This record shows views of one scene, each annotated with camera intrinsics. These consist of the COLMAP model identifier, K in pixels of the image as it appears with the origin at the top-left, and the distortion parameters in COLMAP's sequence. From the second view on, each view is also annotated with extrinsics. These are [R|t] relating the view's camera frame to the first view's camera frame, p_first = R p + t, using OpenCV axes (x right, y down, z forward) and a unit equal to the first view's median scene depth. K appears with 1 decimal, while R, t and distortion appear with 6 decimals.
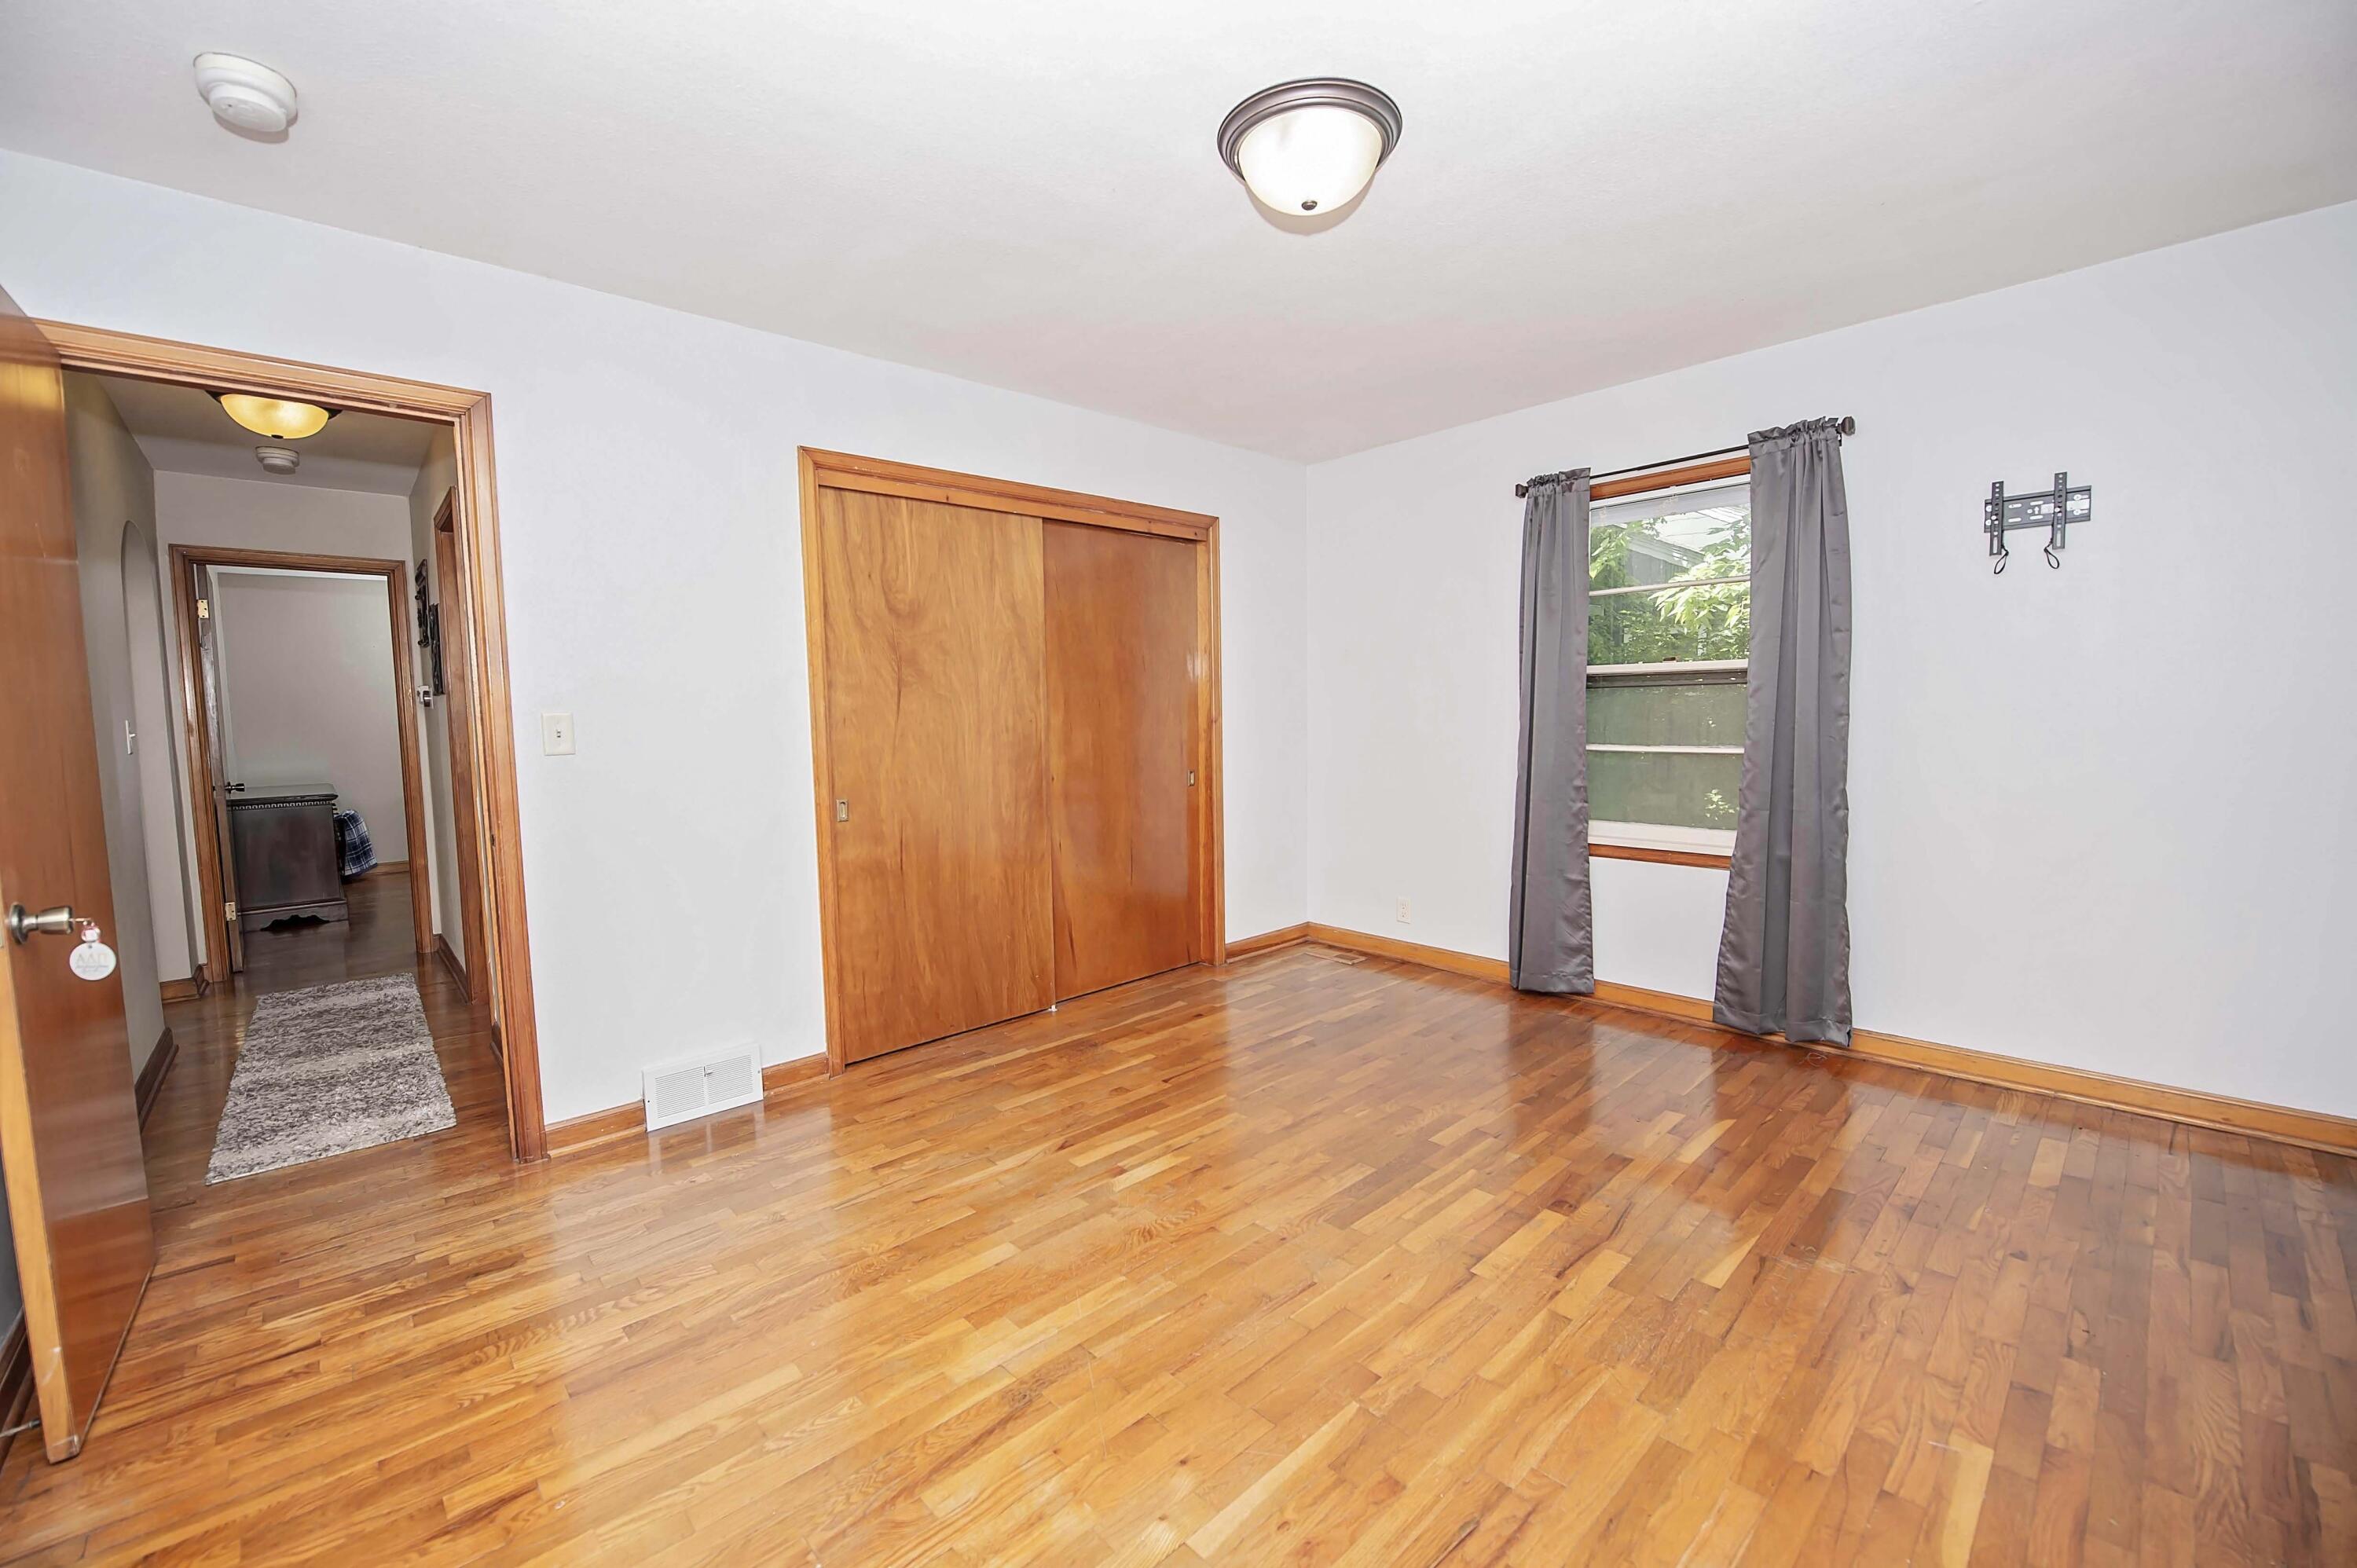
lens RADIAL K [[938.4, 0, 1171.6], [0, 938.4, 782.0], [0, 0, 1]] dist [-0.009705, -0.006112]
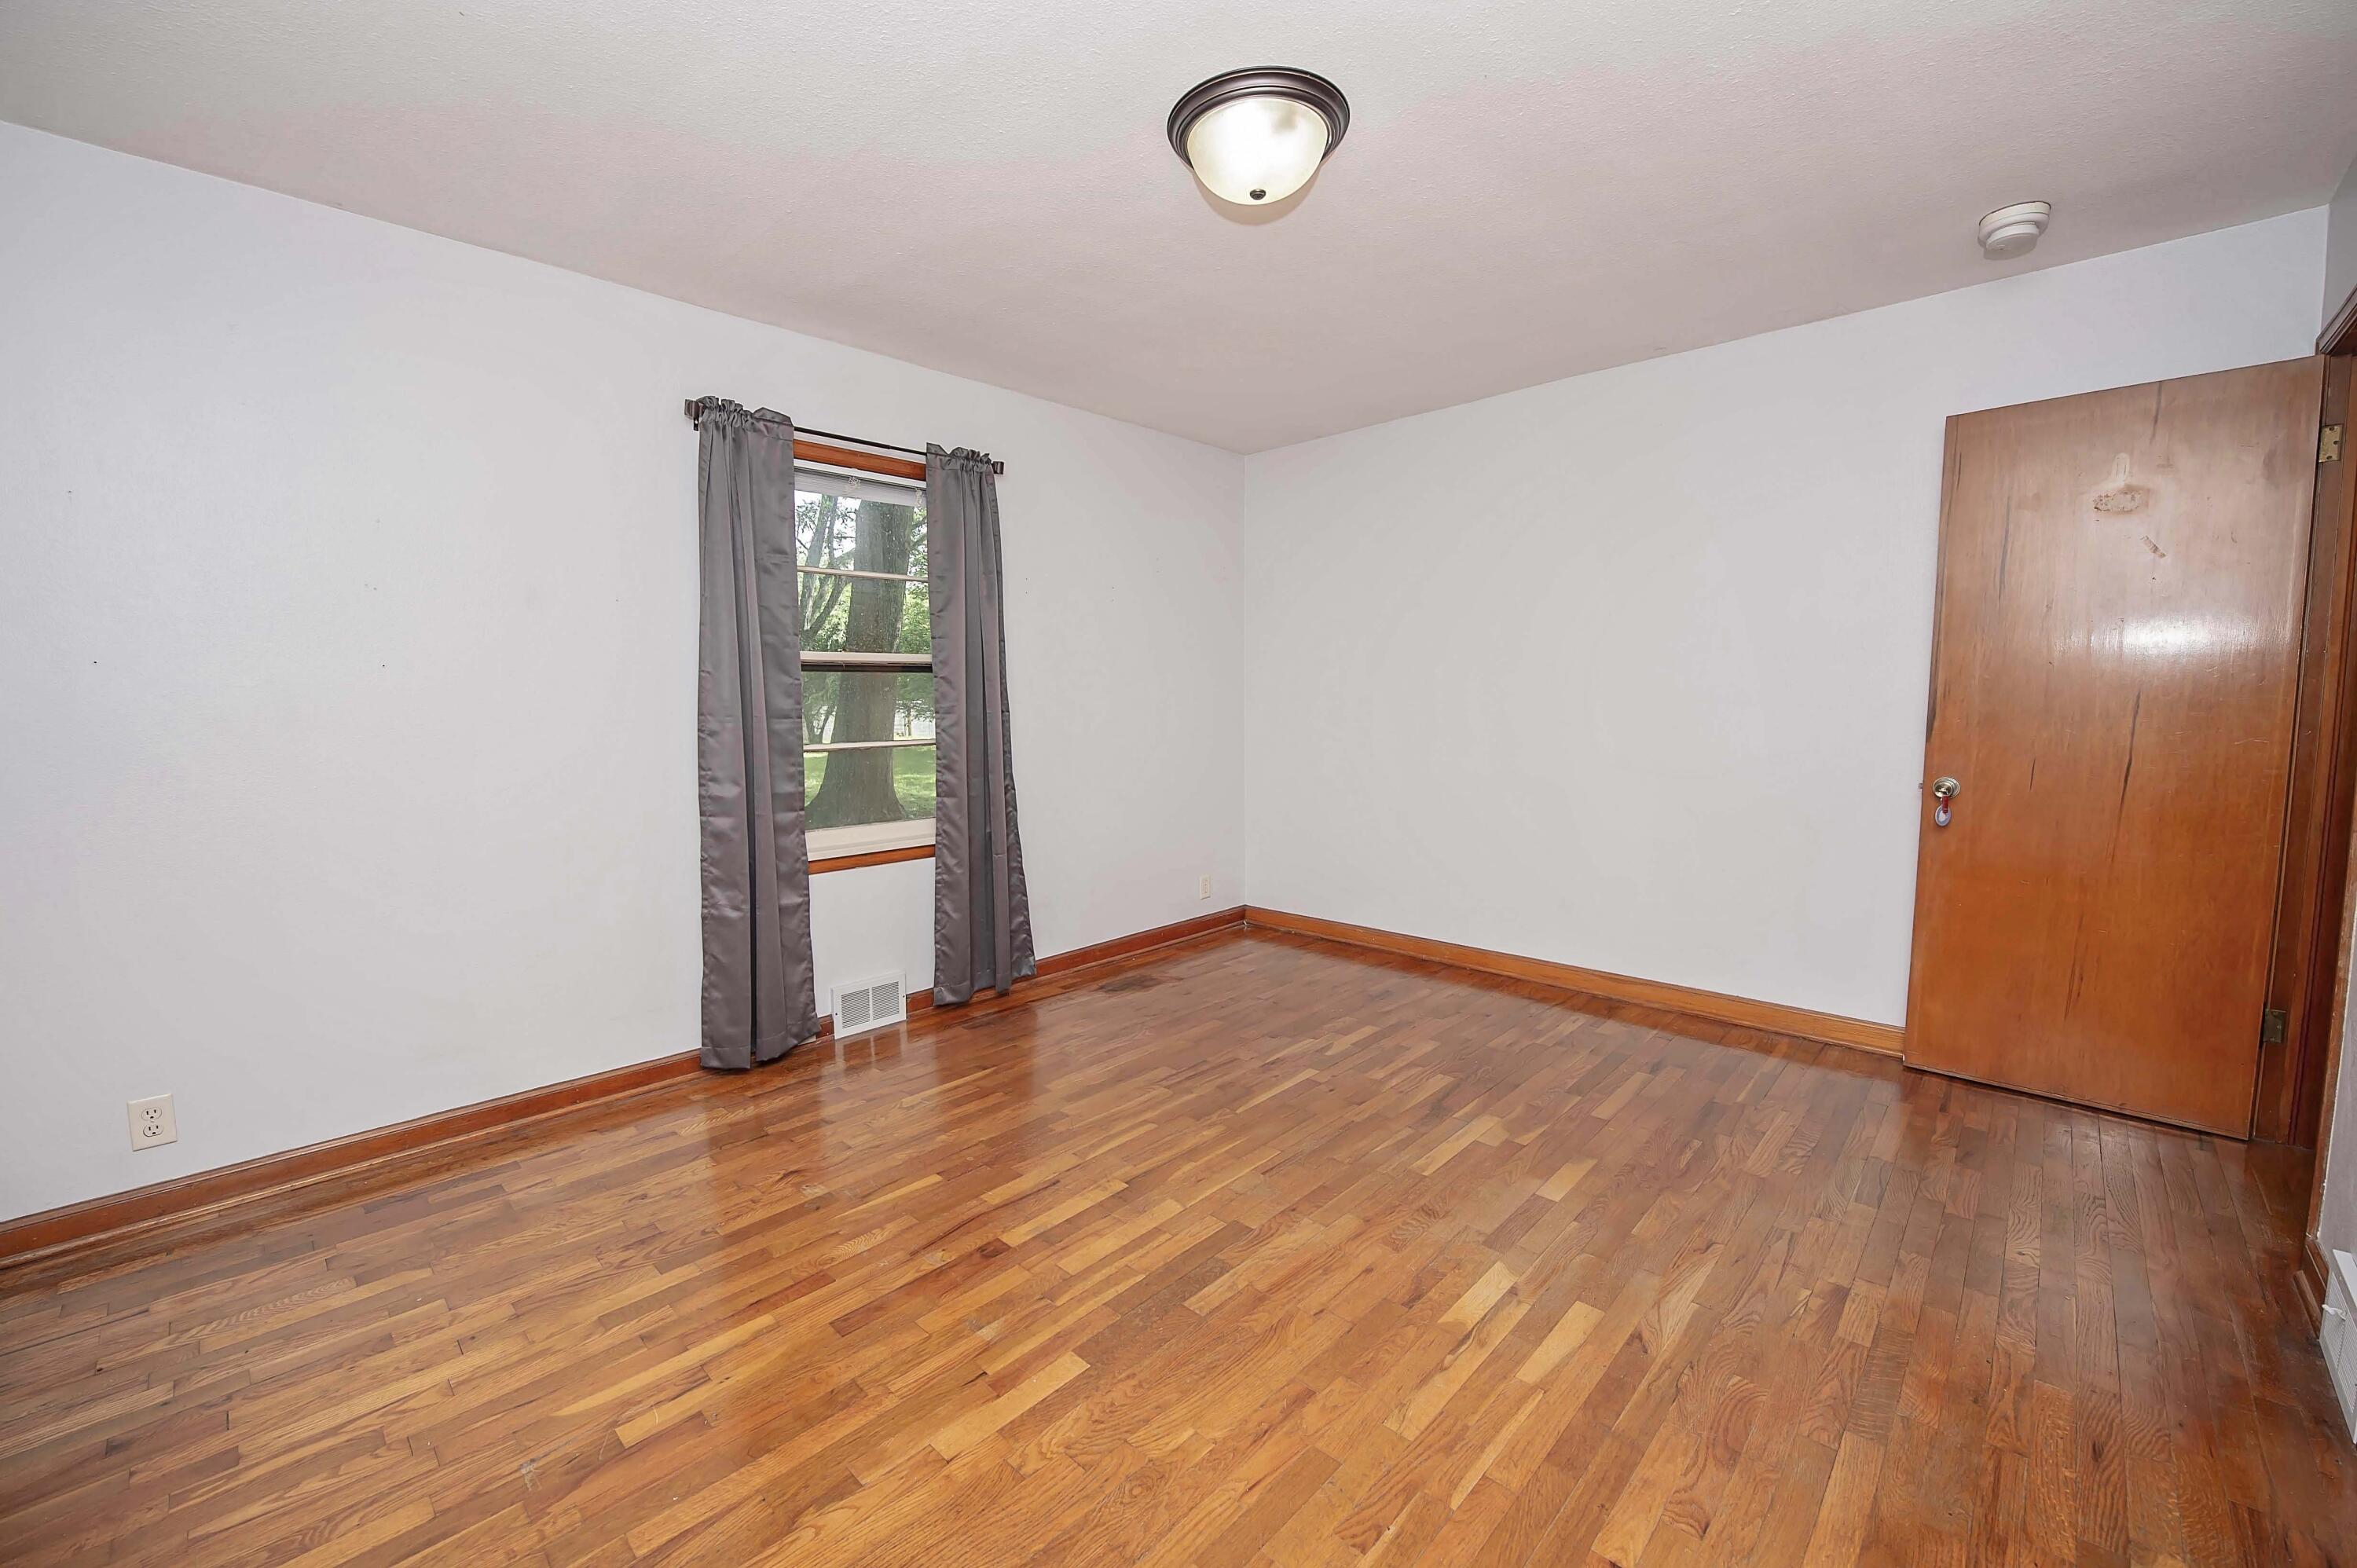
lens RADIAL K [[938.4, 0, 1171.6], [0, 938.4, 782.0], [0, 0, 1]] dist [-0.009705, -0.006112]
pose [[-0.997846, 0.035441, -0.055195, 0.209677], [0.025679, 0.985370, 0.168483, -0.107382], [0.060359, 0.166703, -0.984158, 1.378307]]
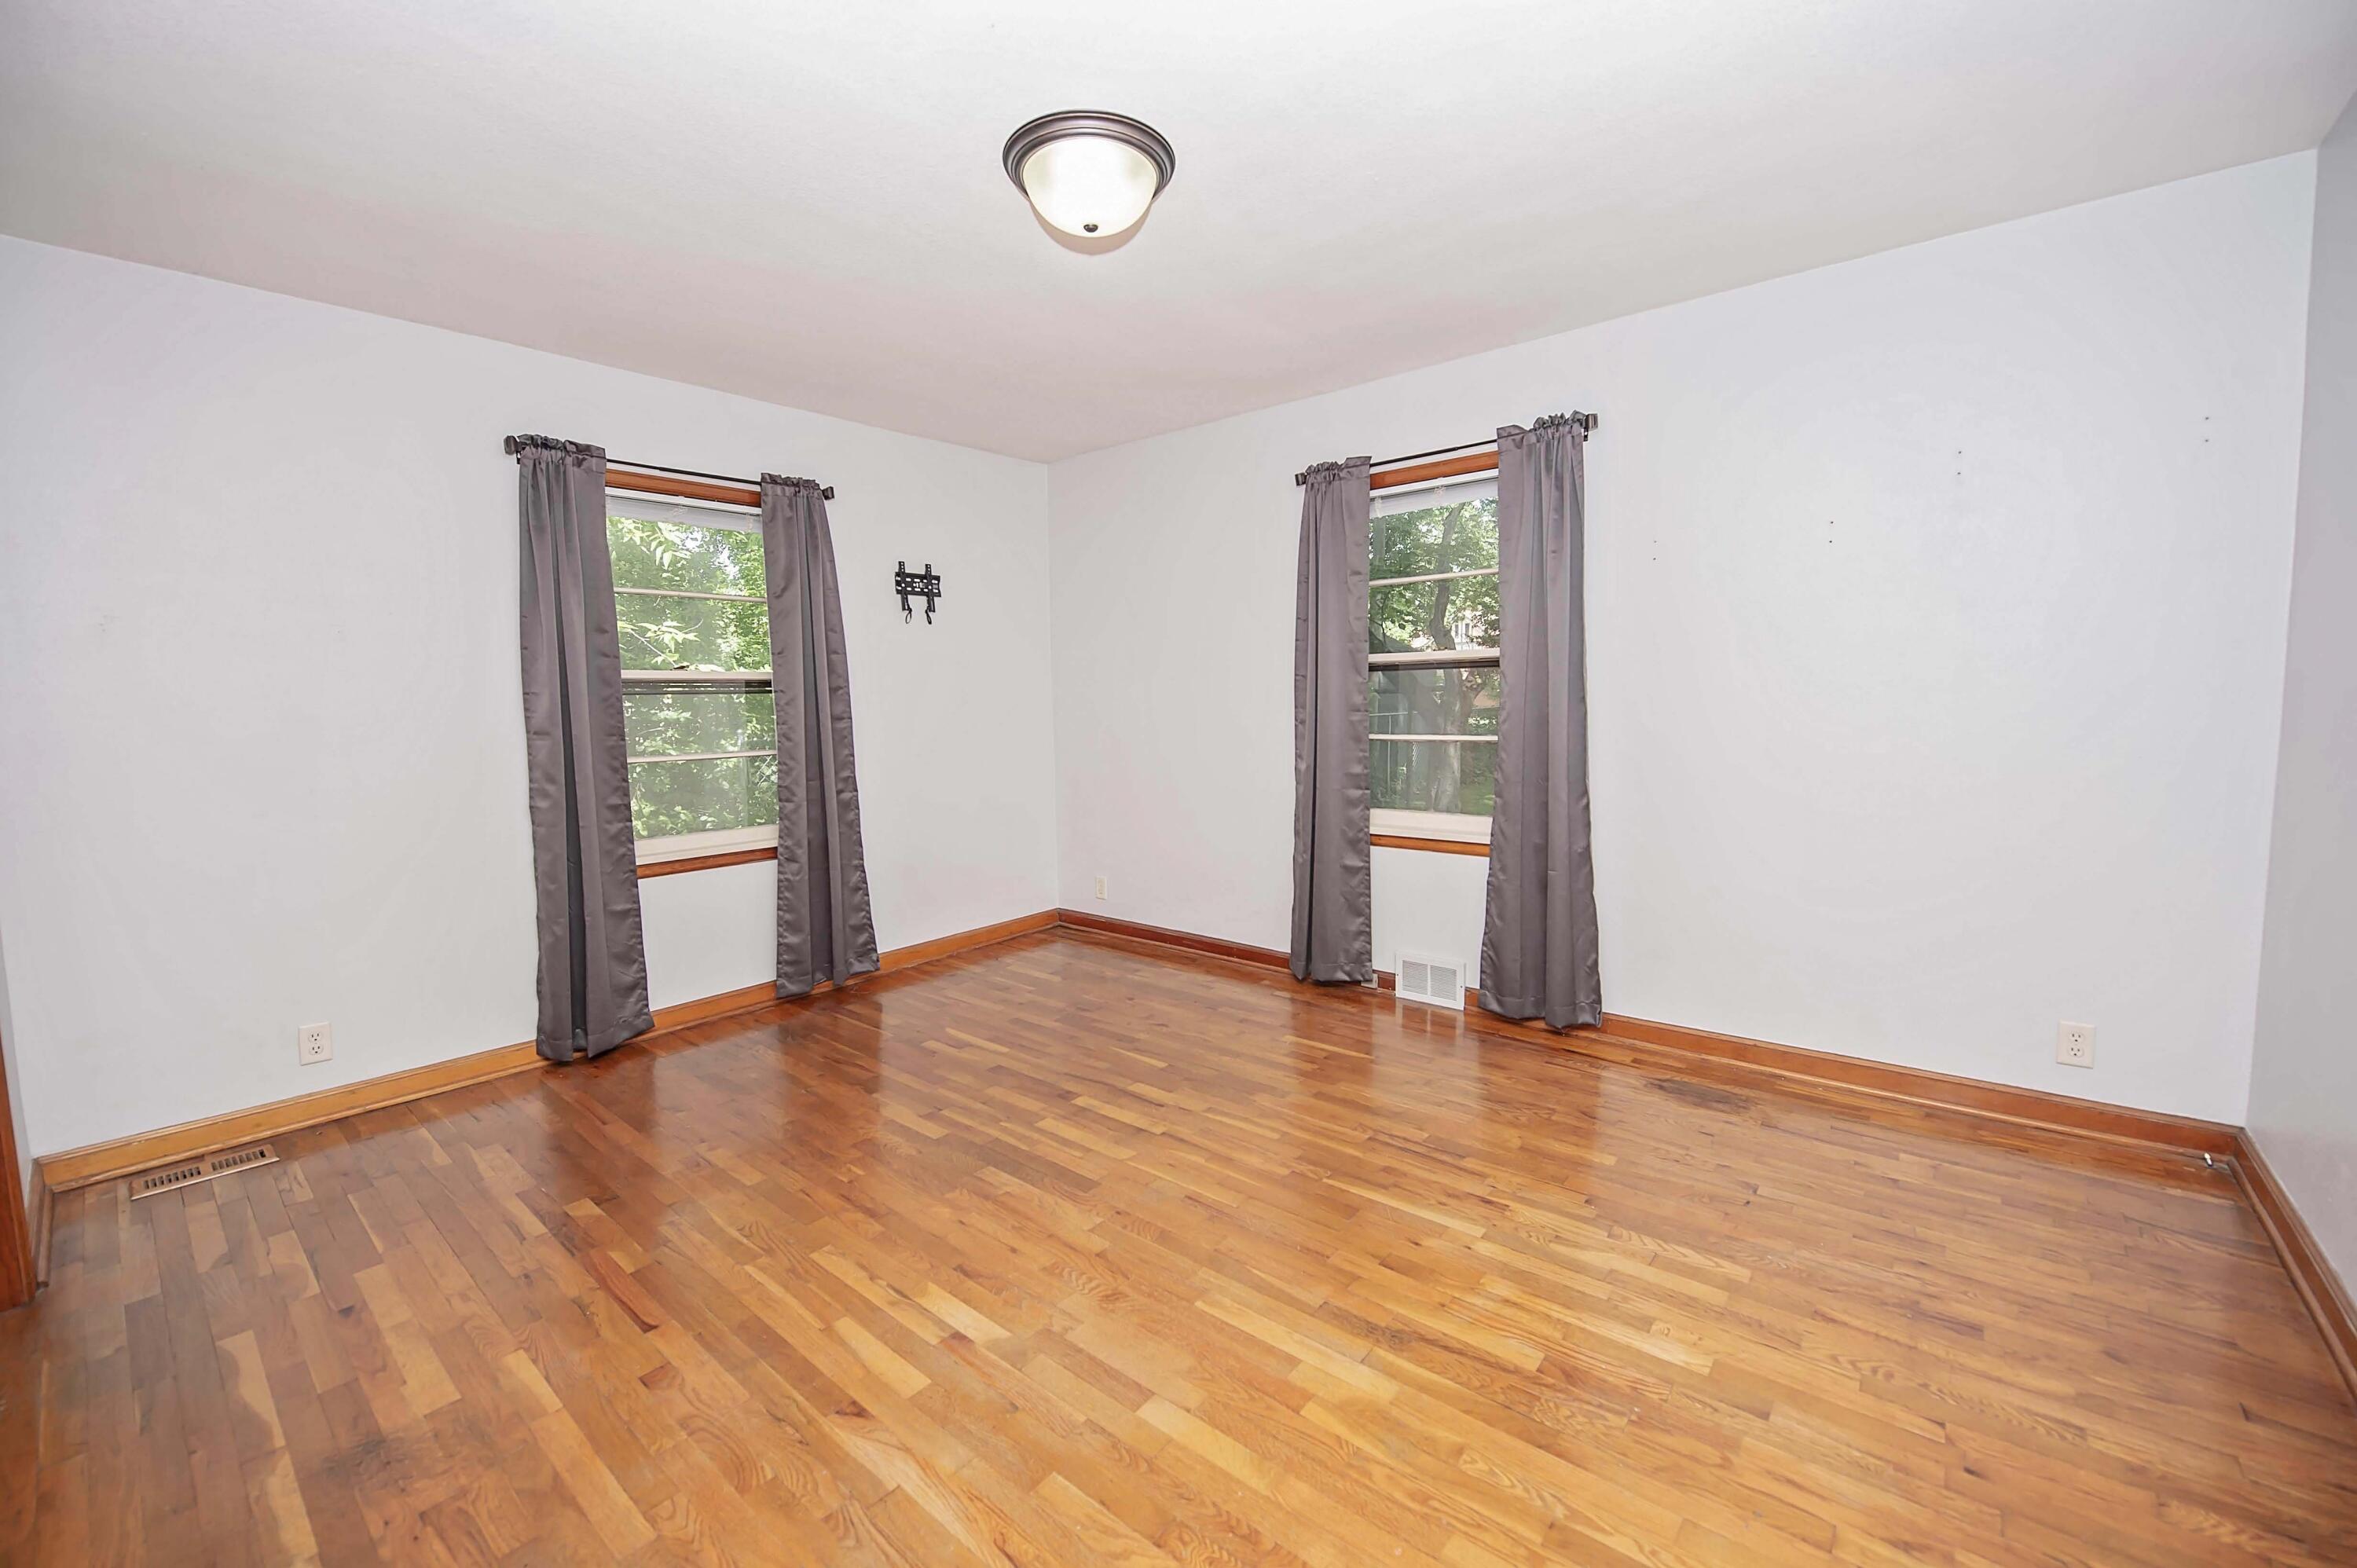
lens RADIAL K [[938.4, 0, 1171.6], [0, 938.4, 782.0], [0, 0, 1]] dist [-0.009705, -0.006112]
pose [[-0.122702, -0.066168, 0.990235, -0.632431], [0.098531, 0.992033, 0.078497, -0.043270], [-0.987540, 0.107200, -0.115204, 0.723866]]
